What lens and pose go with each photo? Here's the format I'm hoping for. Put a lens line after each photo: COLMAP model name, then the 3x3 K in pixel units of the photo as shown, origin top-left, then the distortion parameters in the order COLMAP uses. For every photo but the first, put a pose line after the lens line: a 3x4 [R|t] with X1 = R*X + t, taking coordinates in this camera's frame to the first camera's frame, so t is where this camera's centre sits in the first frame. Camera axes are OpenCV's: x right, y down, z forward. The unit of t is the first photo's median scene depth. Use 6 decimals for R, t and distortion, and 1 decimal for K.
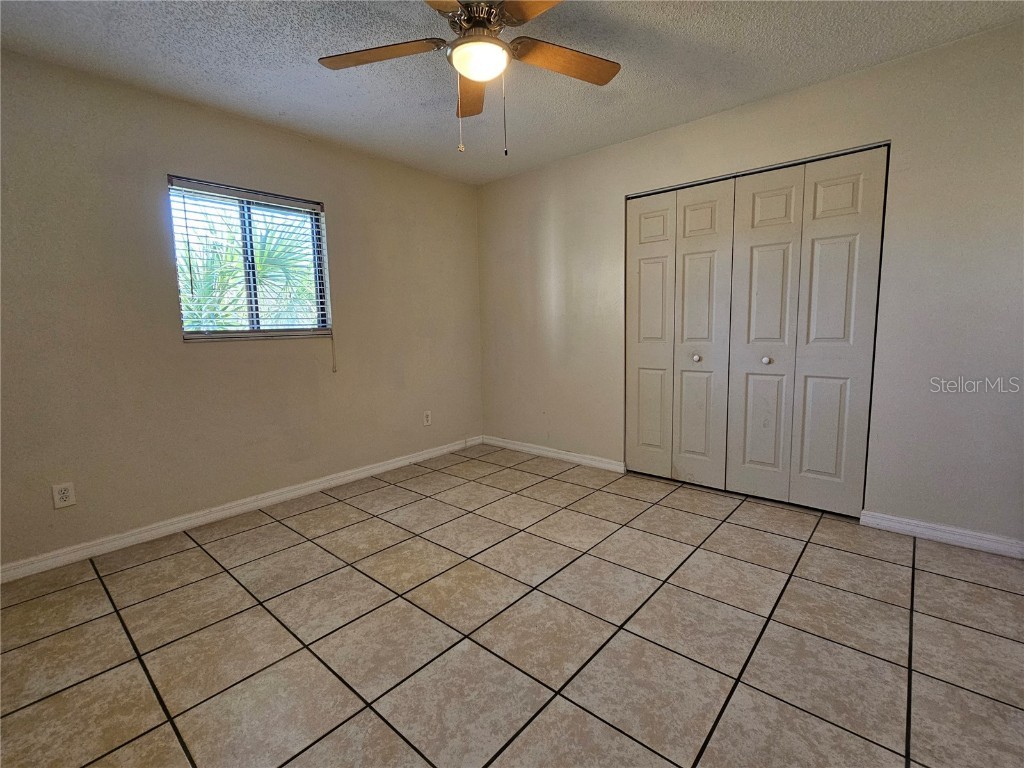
lens RADIAL K [[467.5, 0, 505.1], [0, 467.5, 381.8], [0, 0, 1]] dist [-0.002104, 0.001940]
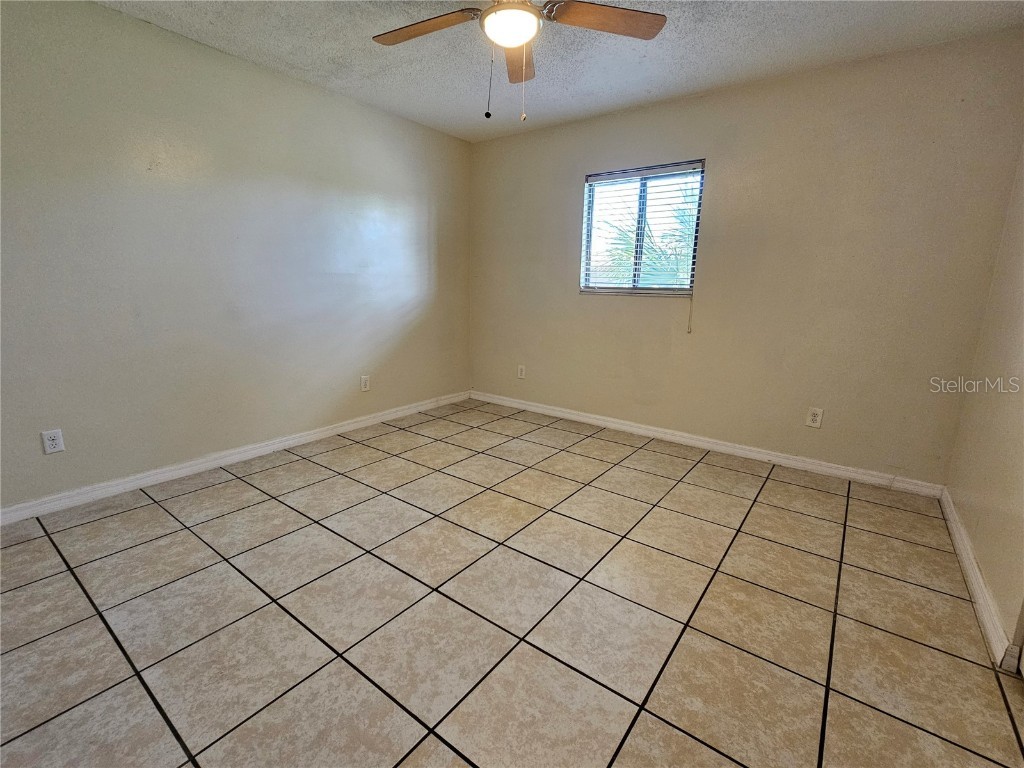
lens RADIAL K [[467.5, 0, 514.2], [0, 467.5, 383.3], [0, 0, 1]] dist [-0.002104, 0.001940]
pose [[0.082553, 0.233456, -0.968857, 0.748617], [-0.143383, 0.964843, 0.220272, -0.104580], [0.986218, 0.120733, 0.113124, 0.653789]]
